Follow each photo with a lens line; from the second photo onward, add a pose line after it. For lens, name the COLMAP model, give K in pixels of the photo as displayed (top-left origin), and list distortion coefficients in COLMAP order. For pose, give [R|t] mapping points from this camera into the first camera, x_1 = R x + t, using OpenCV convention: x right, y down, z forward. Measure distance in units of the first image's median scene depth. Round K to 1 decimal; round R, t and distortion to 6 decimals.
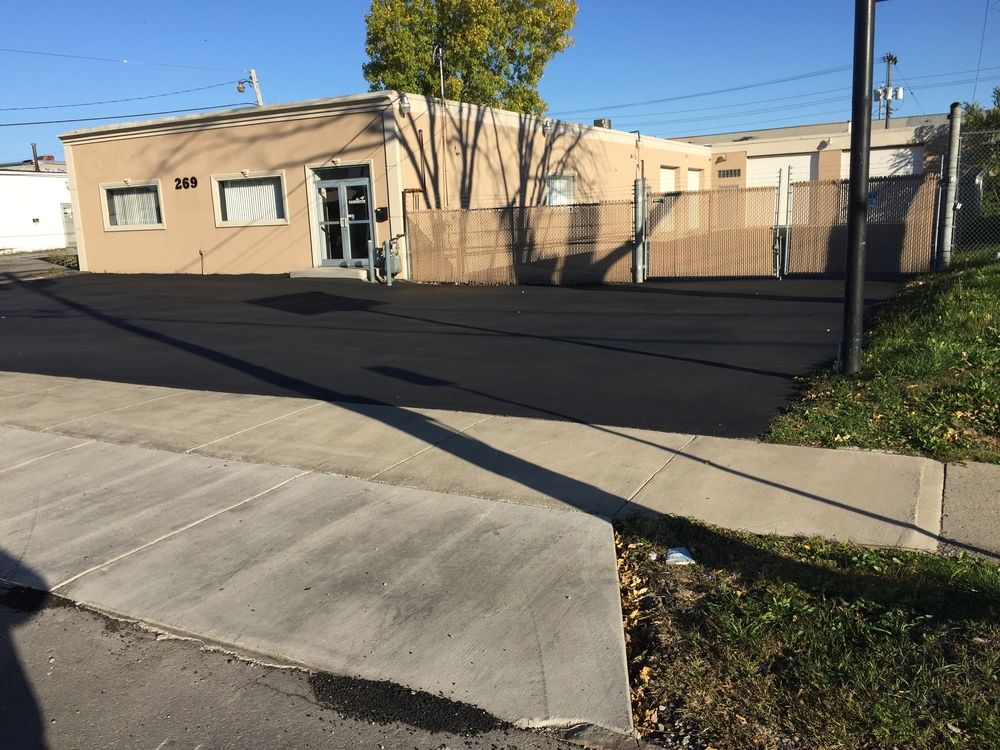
lens RADIAL K [[858.5, 0, 501.5], [0, 858.5, 378.9], [0, 0, 1]] dist [0.097427, -0.129773]
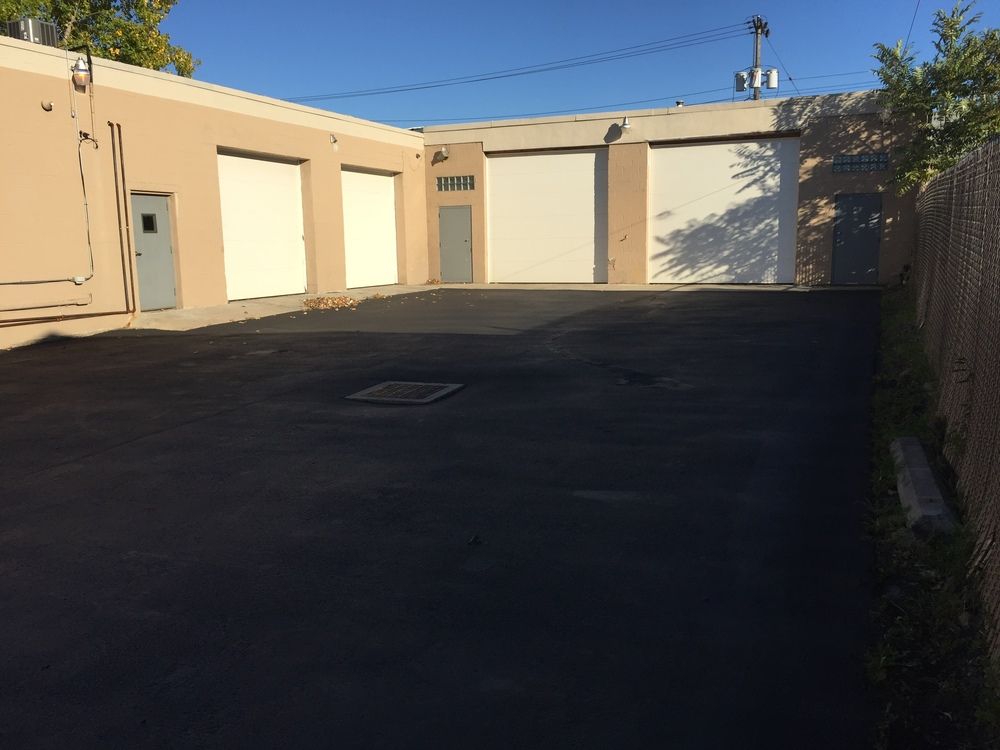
lens RADIAL K [[858.5, 0, 501.5], [0, 858.5, 378.9], [0, 0, 1]] dist [0.097427, -0.129773]
pose [[0.994775, 0.008577, 0.101726, 0.453804], [-0.005817, 0.999608, -0.027402, -0.195199], [-0.101921, 0.026667, 0.994435, 0.902274]]
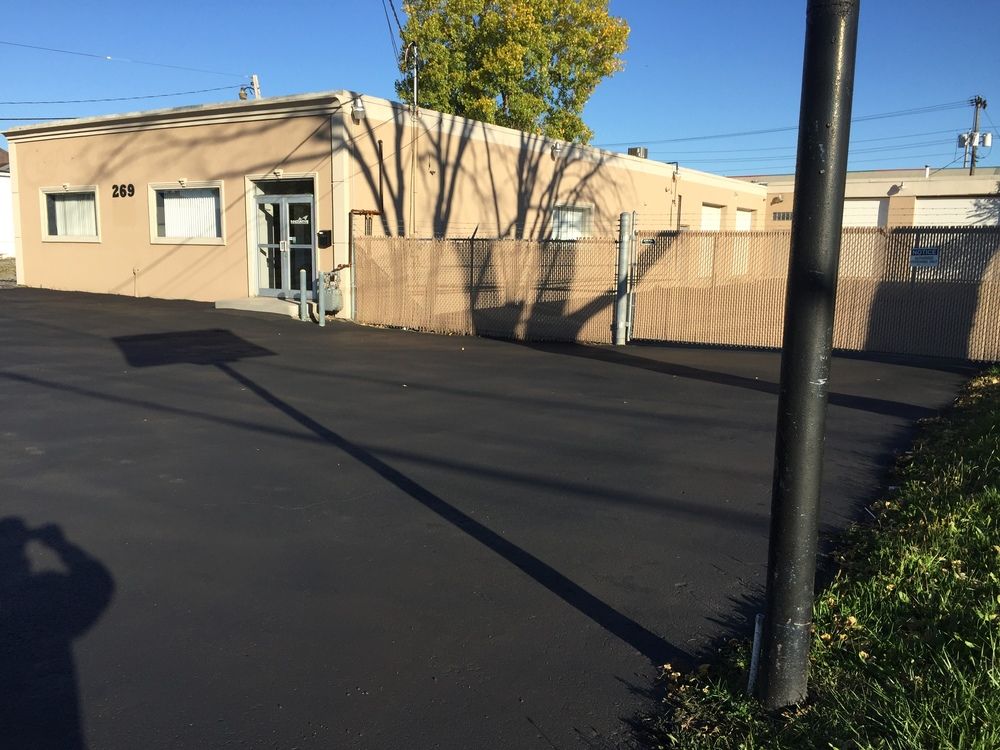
lens RADIAL K [[858.5, 0, 501.5], [0, 858.5, 378.9], [0, 0, 1]] dist [0.097427, -0.129773]
pose [[0.995155, 0.067527, -0.071466, 0.087966], [-0.069940, 0.997044, -0.031817, -0.038678], [0.069107, 0.036661, 0.996935, 0.174513]]
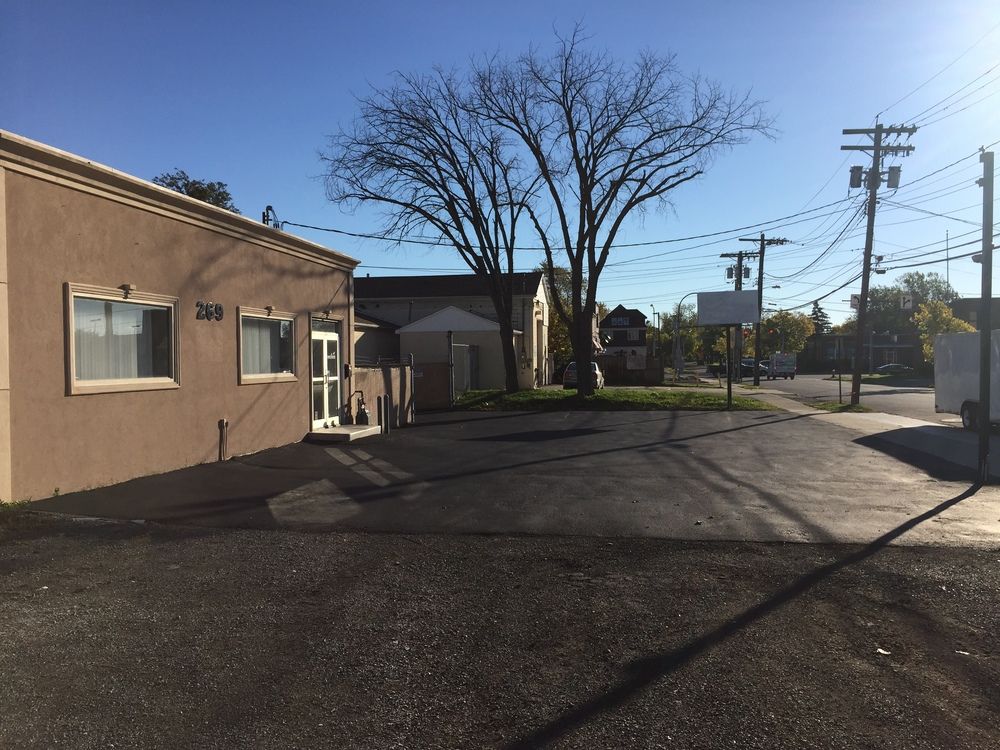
lens RADIAL K [[858.5, 0, 501.5], [0, 858.5, 378.9], [0, 0, 1]] dist [0.097427, -0.129773]
pose [[-0.317092, 0.018820, 0.948208, -1.012122], [0.184552, 0.981915, 0.042227, -0.172521], [-0.930265, 0.188383, -0.314831, 1.036118]]
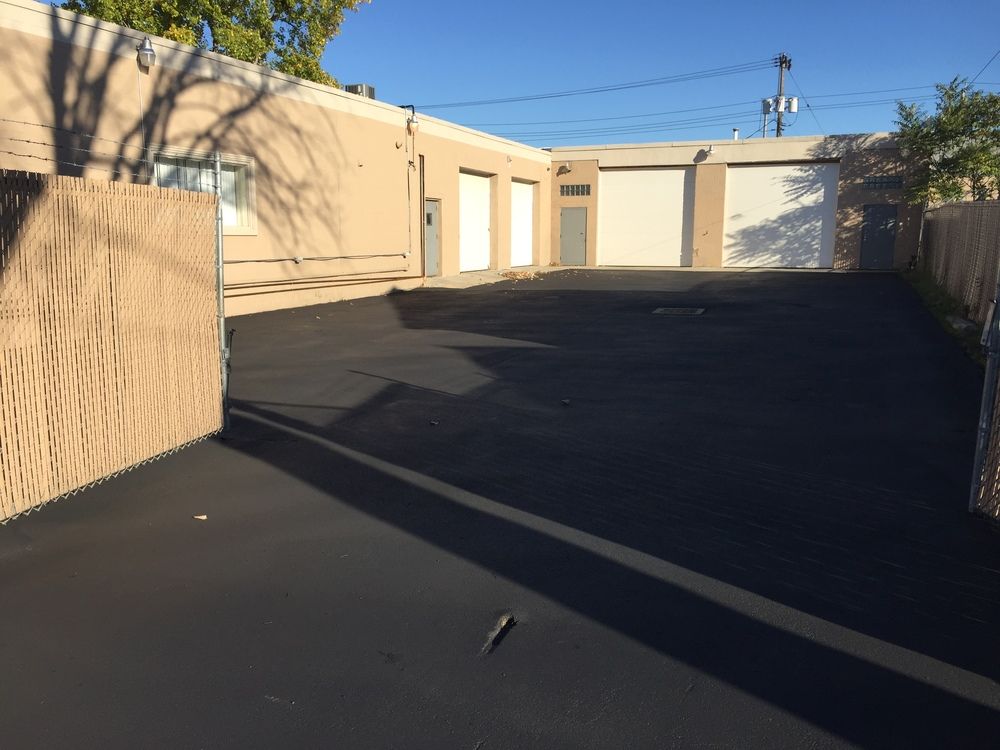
lens RADIAL K [[855.1, 0, 502.0], [0, 855.1, 396.9], [0, 0, 1]] dist [0.067633, -0.093706]
pose [[0.991393, 0.017643, 0.129724, 0.219512], [-0.017650, 0.999844, -0.001099, -0.125538], [-0.129723, -0.001200, 0.991550, 0.592215]]
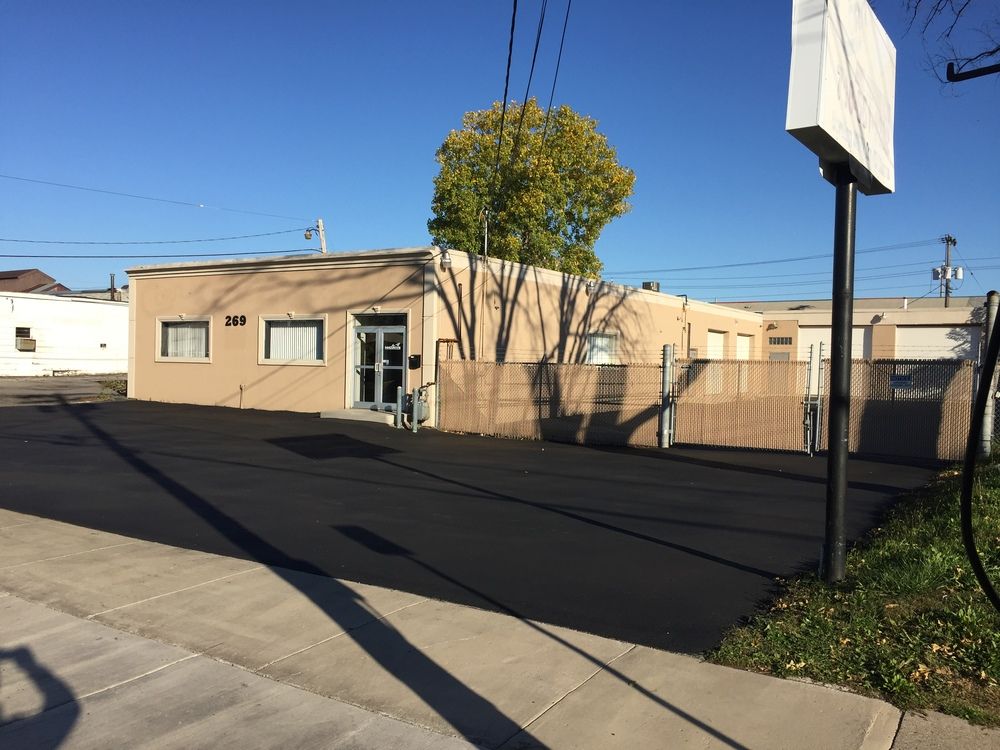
lens RADIAL K [[858.5, 0, 501.5], [0, 858.5, 378.9], [0, 0, 1]] dist [0.097427, -0.129773]
pose [[0.995405, 0.064041, -0.071194, 0.032263], [-0.075000, 0.983637, -0.163809, -0.011733], [0.059539, 0.168396, 0.983920, 0.014583]]
